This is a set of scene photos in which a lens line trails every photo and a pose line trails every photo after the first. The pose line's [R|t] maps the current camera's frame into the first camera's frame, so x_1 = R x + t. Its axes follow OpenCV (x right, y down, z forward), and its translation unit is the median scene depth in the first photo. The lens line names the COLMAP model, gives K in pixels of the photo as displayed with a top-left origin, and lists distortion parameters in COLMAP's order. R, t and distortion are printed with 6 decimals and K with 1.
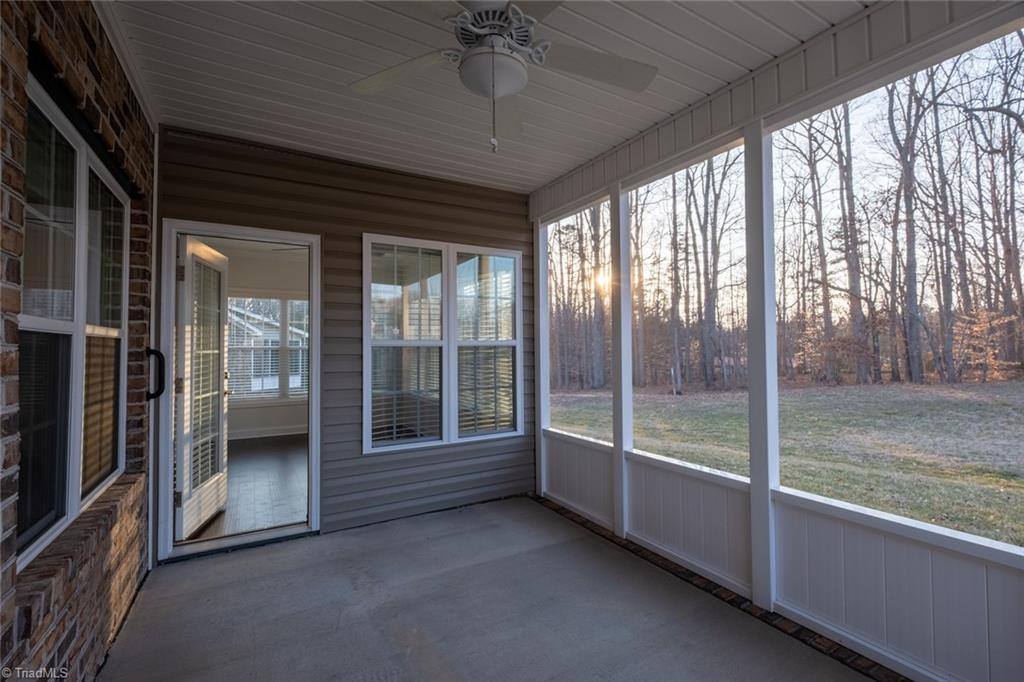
lens RADIAL K [[449.9, 0, 512.1], [0, 449.9, 334.1], [0, 0, 1]] dist [-0.009344, -0.001259]
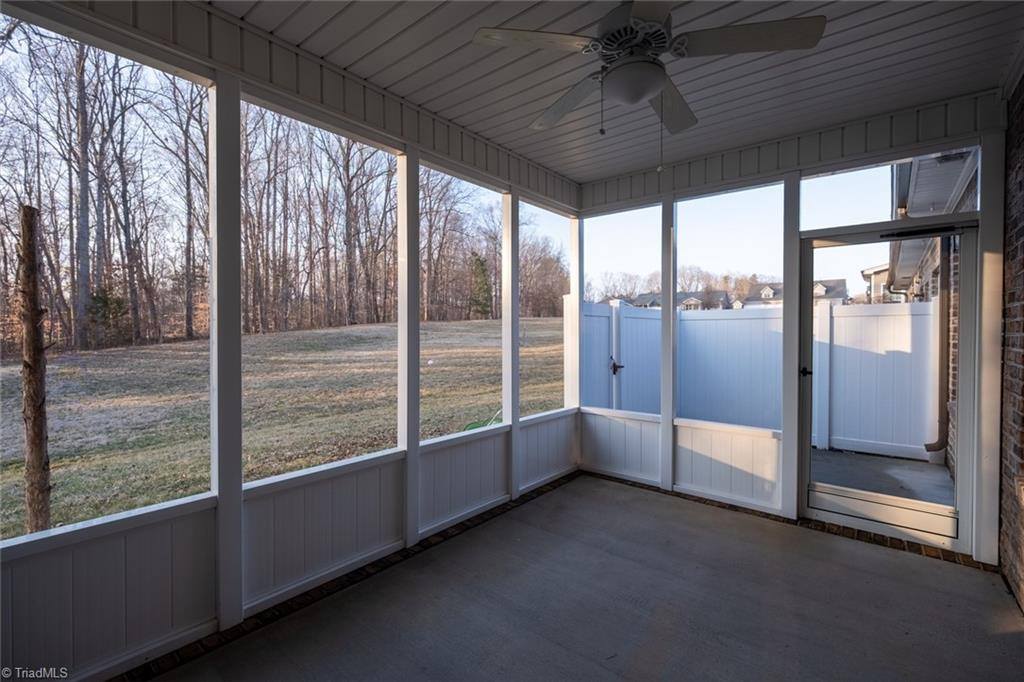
lens RADIAL K [[449.9, 0, 513.0], [0, 449.9, 341.9], [0, 0, 1]] dist [-0.009344, -0.001259]
pose [[-0.352526, -0.007379, 0.935773, -0.475835], [-0.022691, 0.999742, -0.000665, 0.029980], [-0.935527, -0.021468, -0.352603, 0.814009]]
